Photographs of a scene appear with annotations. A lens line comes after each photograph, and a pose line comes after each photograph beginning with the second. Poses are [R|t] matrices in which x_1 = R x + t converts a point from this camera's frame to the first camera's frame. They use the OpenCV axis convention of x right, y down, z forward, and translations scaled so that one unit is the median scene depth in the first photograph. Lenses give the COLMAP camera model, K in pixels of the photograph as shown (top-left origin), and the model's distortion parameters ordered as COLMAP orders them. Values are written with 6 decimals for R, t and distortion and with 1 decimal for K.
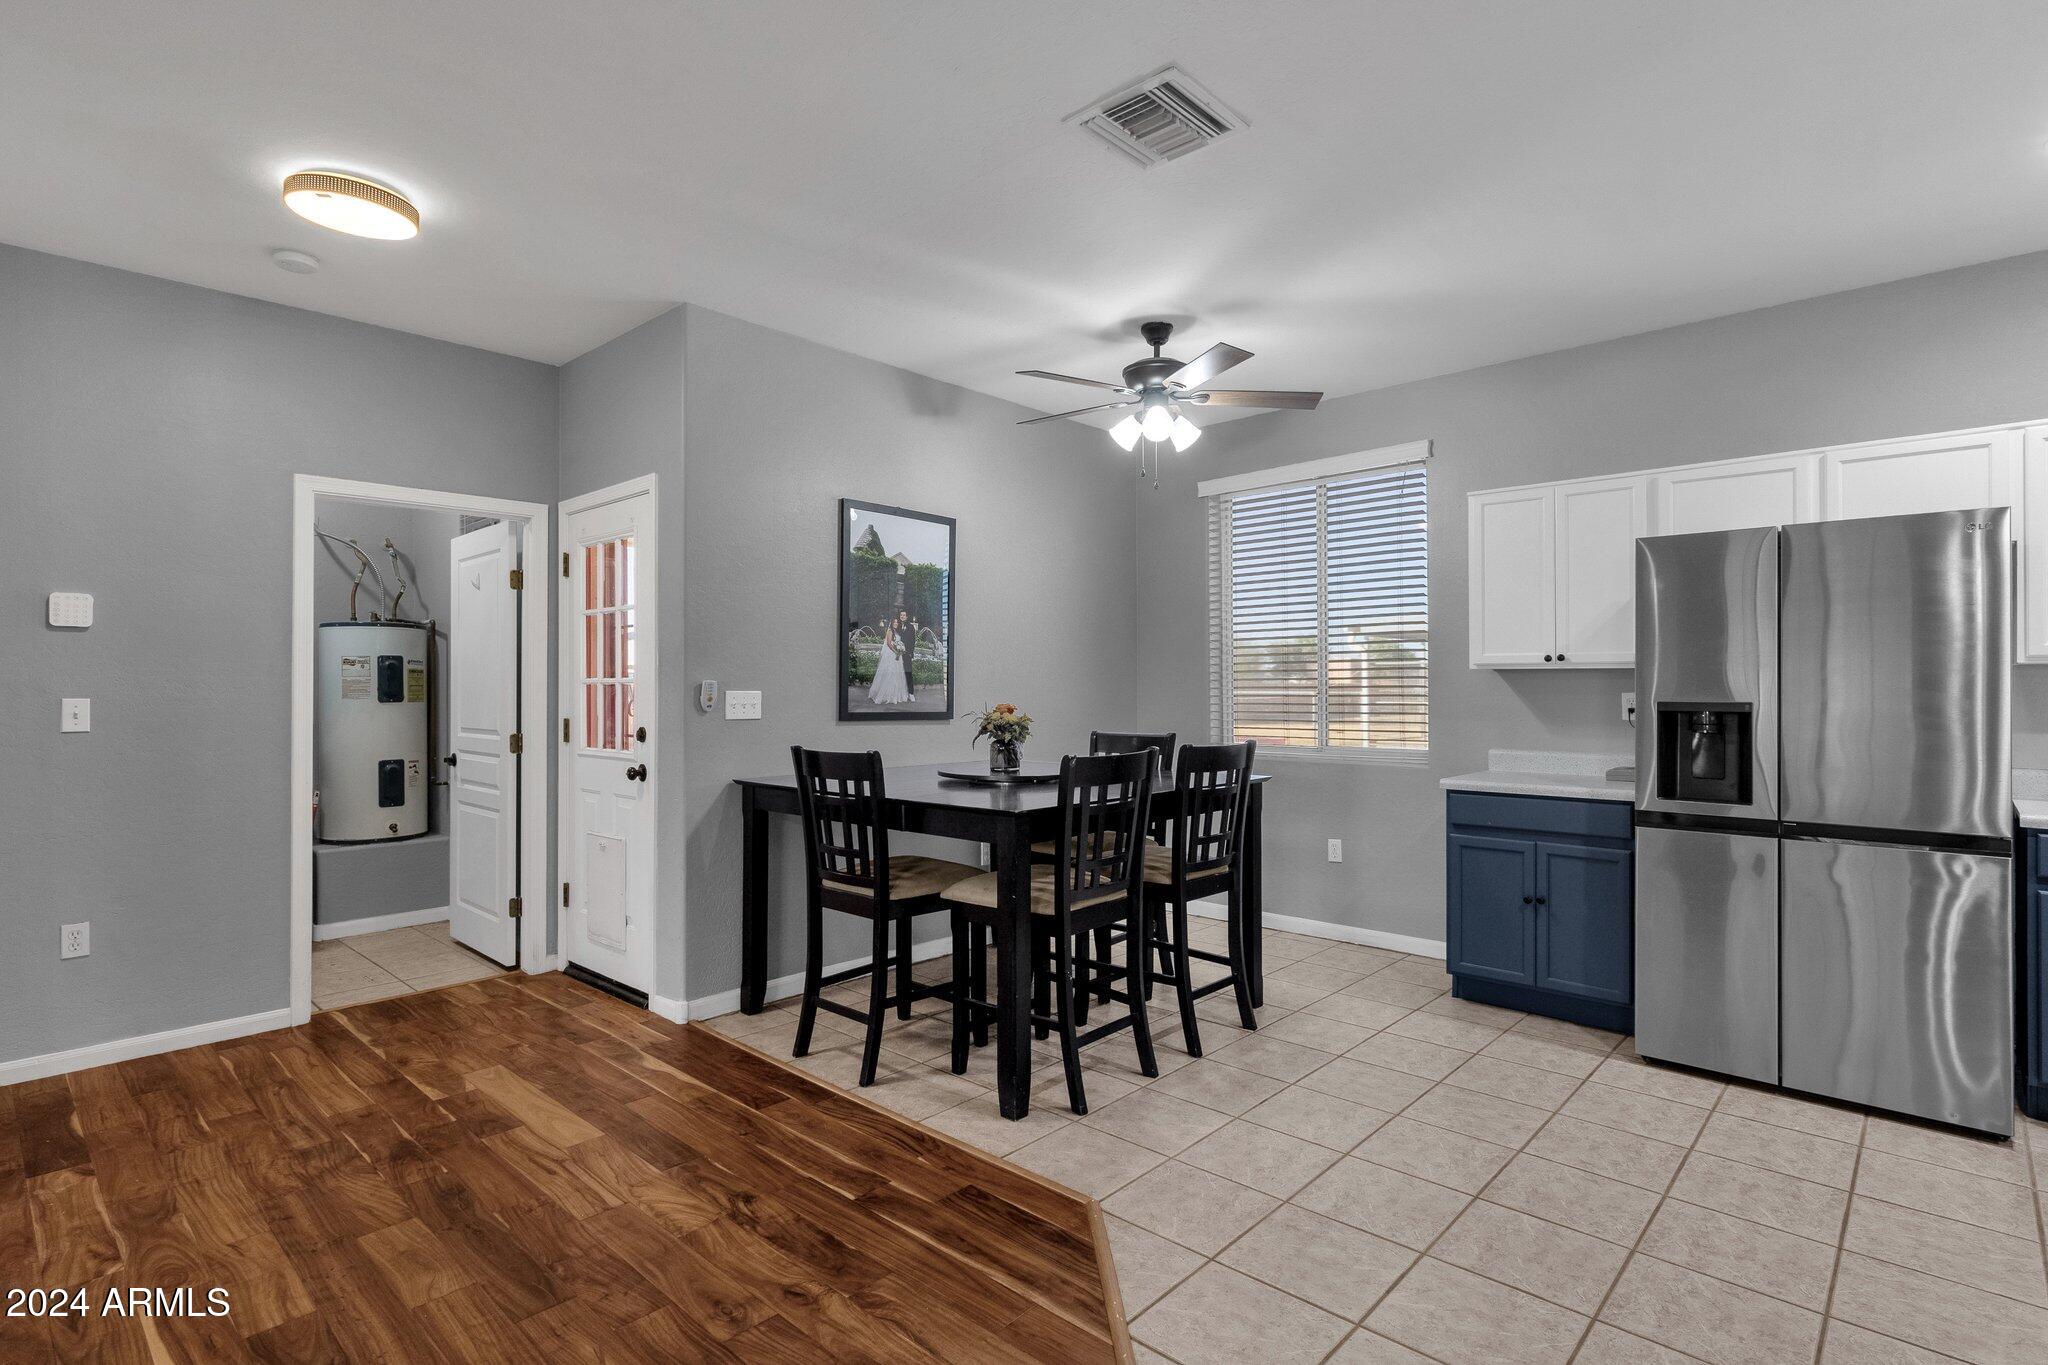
lens RADIAL K [[1001.7, 0, 1023.0], [0, 1001.7, 679.9], [0, 0, 1]] dist [0.001720, 0.000483]
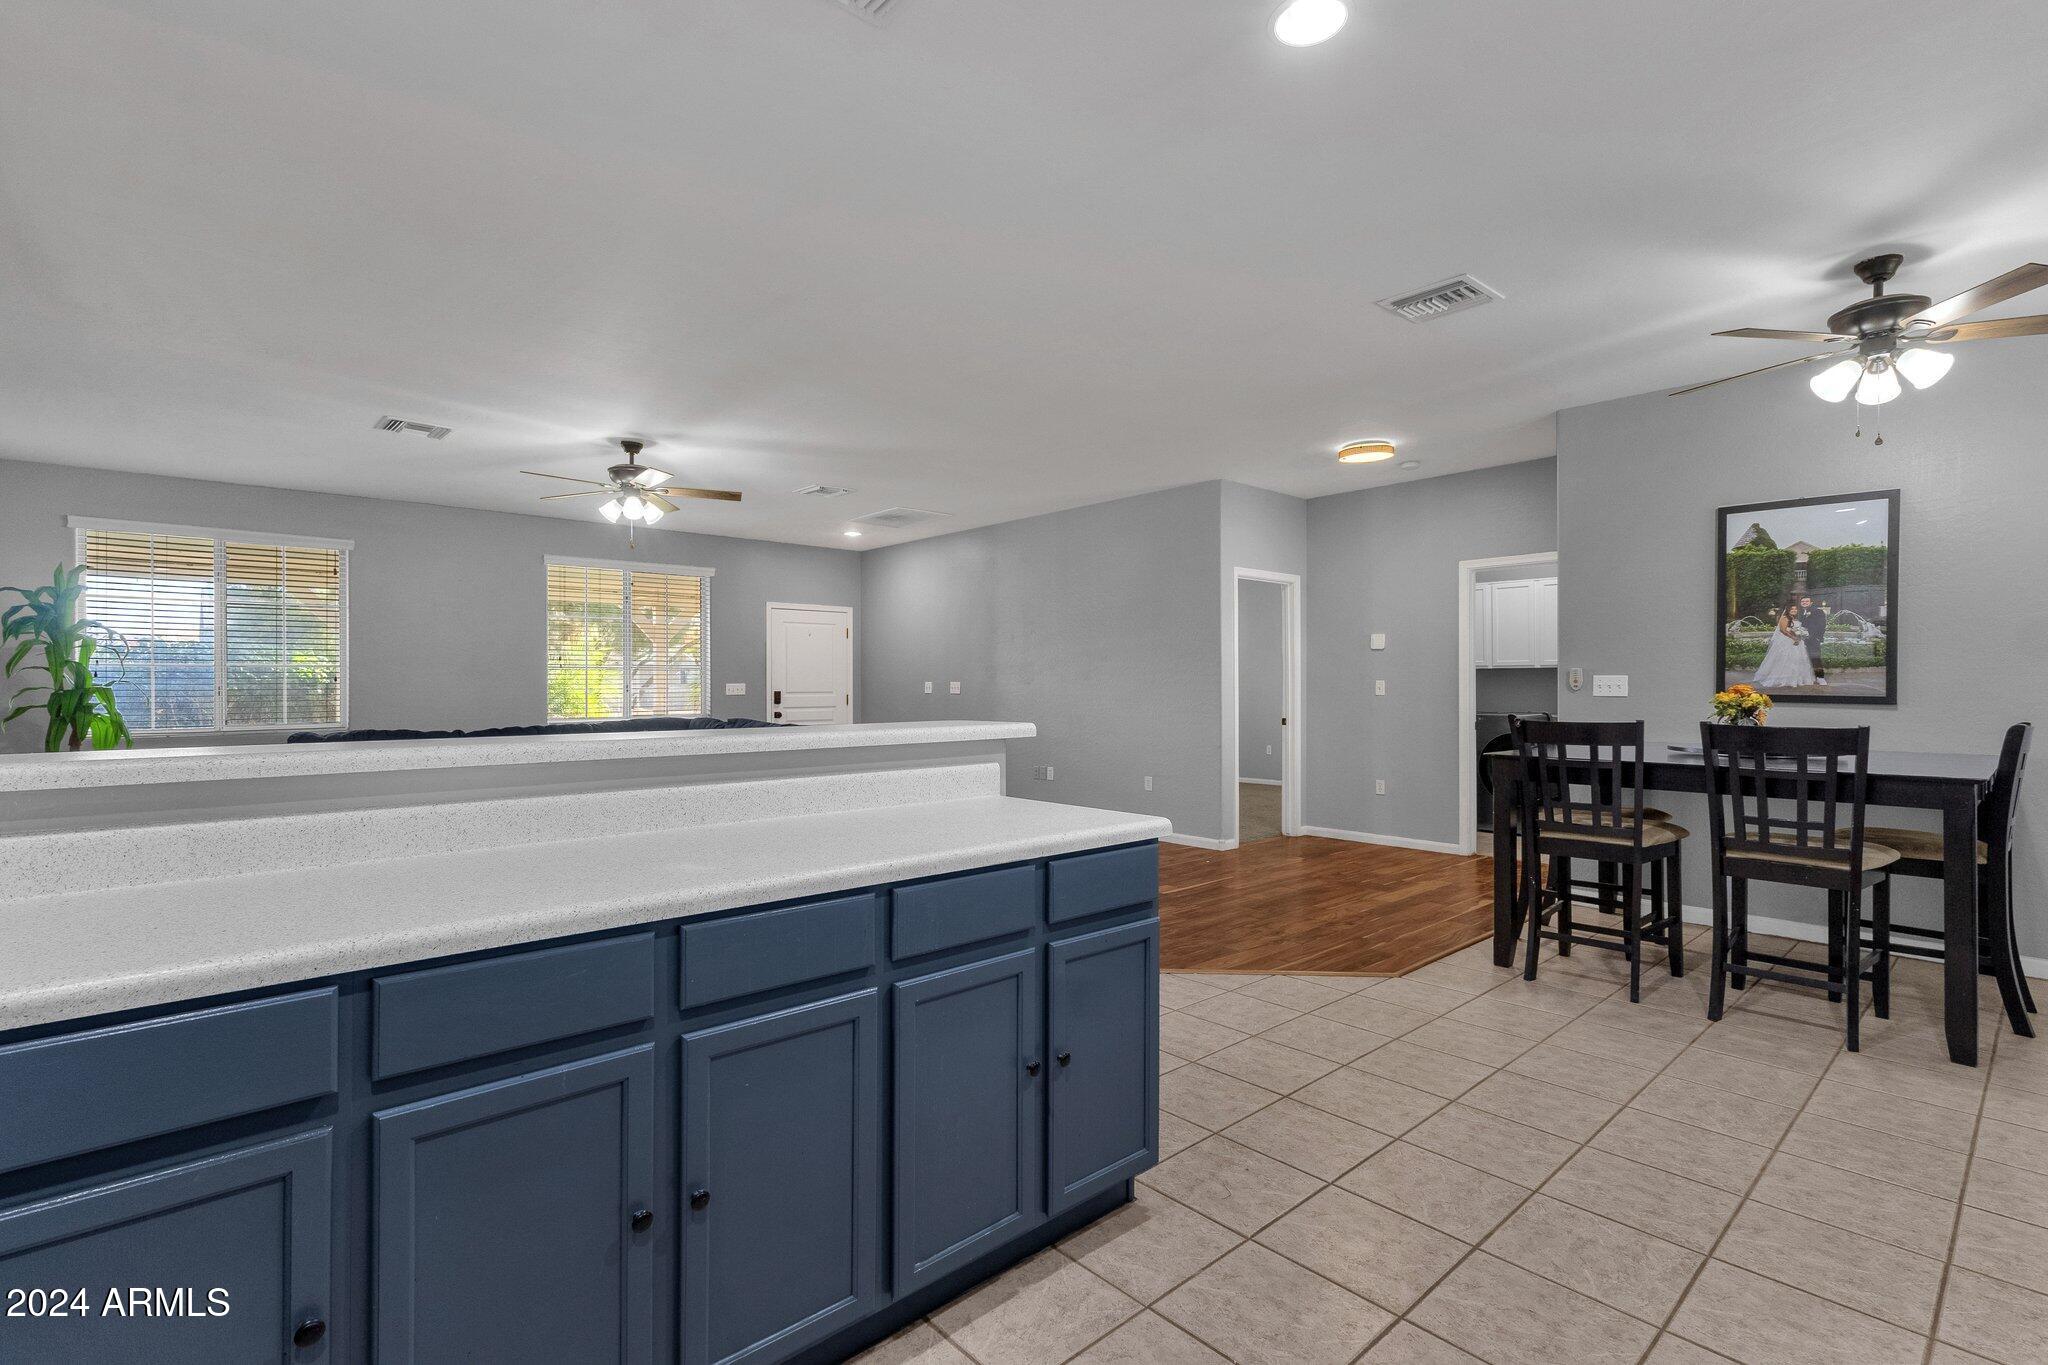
lens RADIAL K [[942.4, 0, 1019.0], [0, 942.4, 679.2], [0, 0, 1]] dist [0.005923, 0.001436]
pose [[-0.090306, -0.004934, -0.995902, 1.091009], [0.008138, 0.999951, -0.005692, 0.017373], [0.995881, -0.008619, -0.090262, 0.327254]]
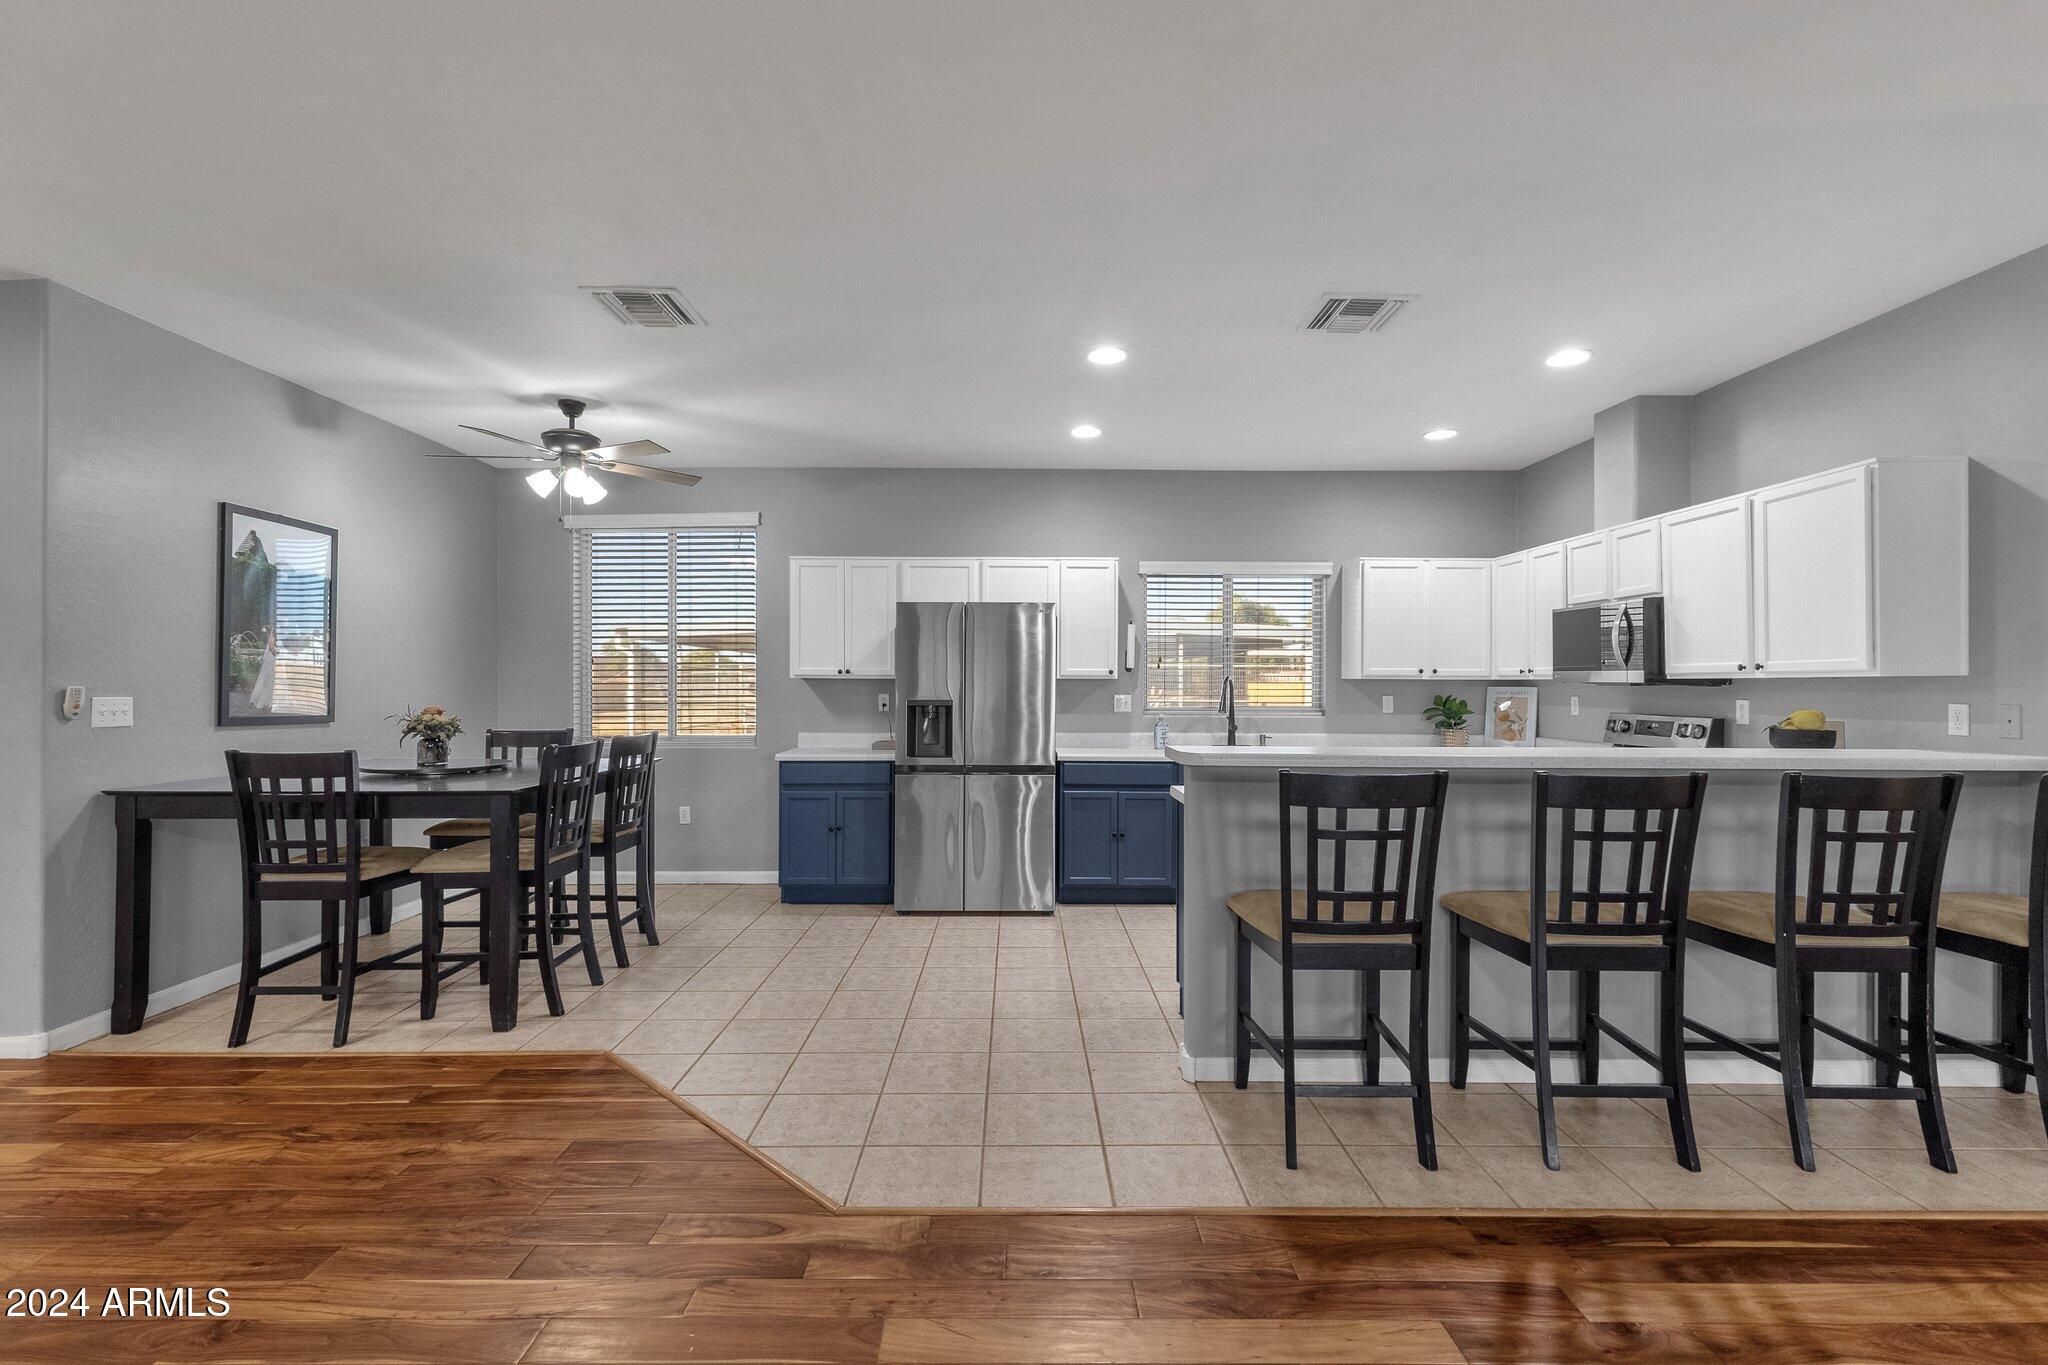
lens RADIAL K [[942.4, 0, 1019.0], [0, 942.4, 679.2], [0, 0, 1]] dist [0.005923, 0.001436]
pose [[0.730631, 0.005846, 0.682748, -0.272522], [-0.006866, 0.999976, -0.001215, -0.011153], [-0.682738, -0.003800, 0.730653, -0.251638]]
